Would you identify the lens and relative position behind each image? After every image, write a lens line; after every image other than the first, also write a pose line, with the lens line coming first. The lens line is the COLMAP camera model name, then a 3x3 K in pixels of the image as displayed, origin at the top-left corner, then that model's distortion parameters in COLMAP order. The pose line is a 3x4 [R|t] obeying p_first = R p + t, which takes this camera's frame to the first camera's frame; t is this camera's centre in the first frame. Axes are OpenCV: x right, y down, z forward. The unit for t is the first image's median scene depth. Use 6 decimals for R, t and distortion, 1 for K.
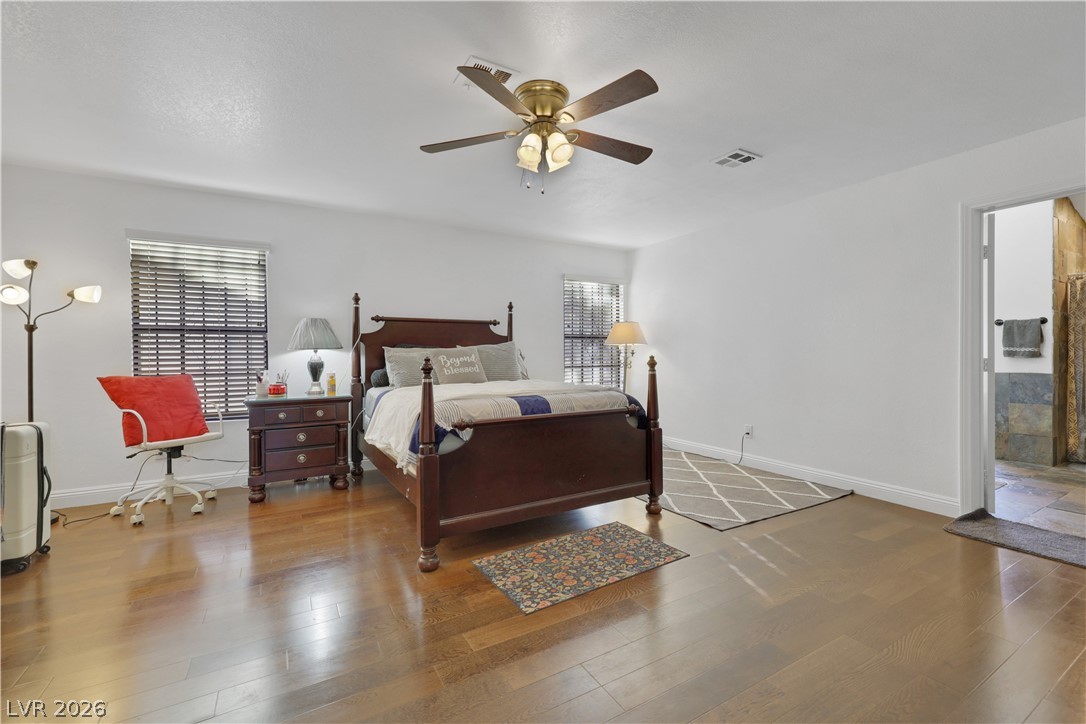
lens RADIAL K [[473.7, 0, 543.0], [0, 473.7, 362.0], [0, 0, 1]] dist [0.001349, 0.000065]
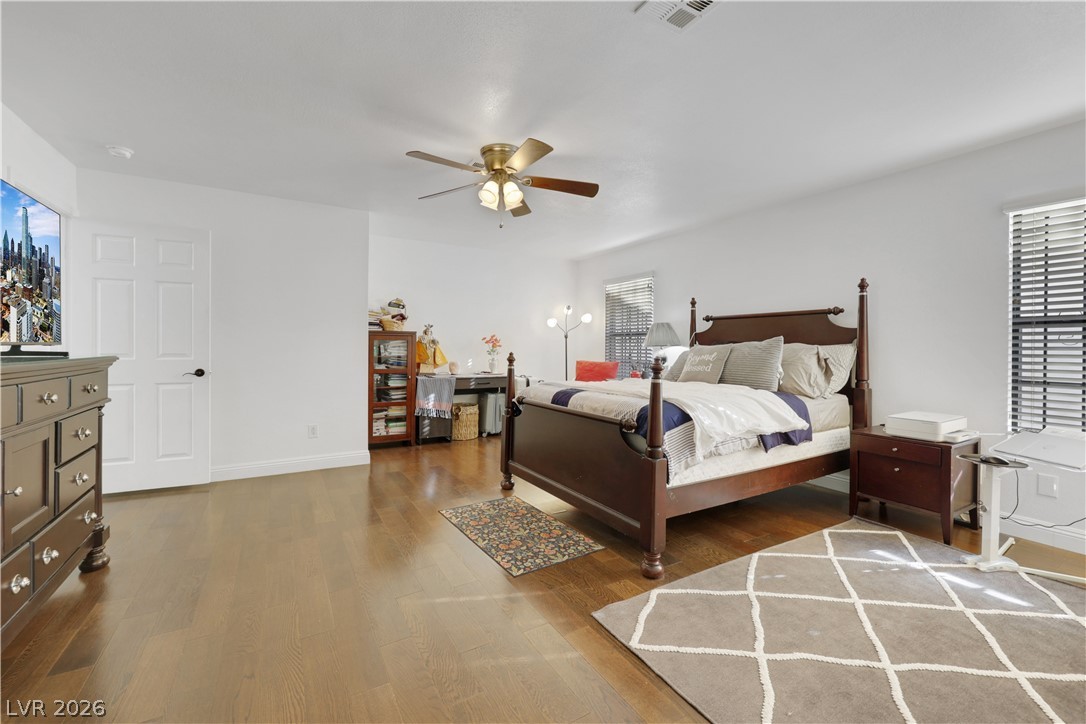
lens RADIAL K [[451.0, 0, 536.6], [0, 451.0, 355.6], [0, 0, 1]] dist [0.002441, 0.000122]
pose [[-0.016196, 0.023187, -0.999600, 0.774679], [-0.024113, 0.999431, 0.023573, -0.023905], [0.999578, 0.024486, -0.015628, 0.698463]]
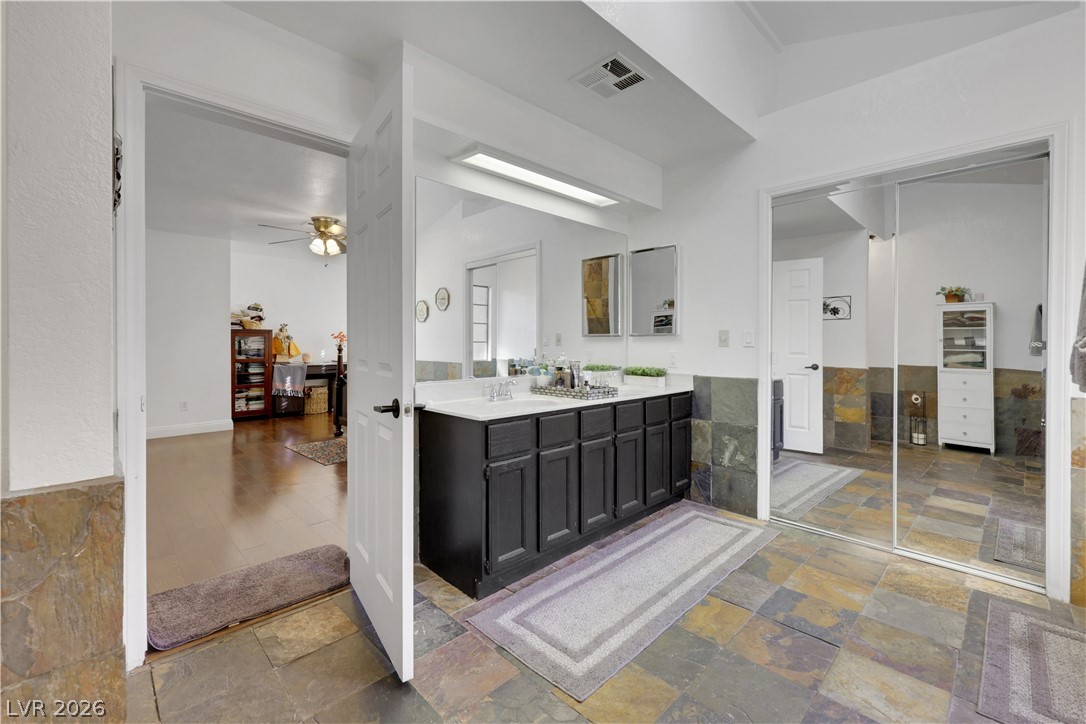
lens RADIAL K [[451.0, 0, 536.6], [0, 451.0, 355.6], [0, 0, 1]] dist [0.002441, 0.000122]
pose [[0.232232, 0.033265, -0.972091, 1.358498], [-0.024491, 0.999298, 0.028345, -0.029408], [0.972352, 0.017225, 0.232884, 0.901736]]
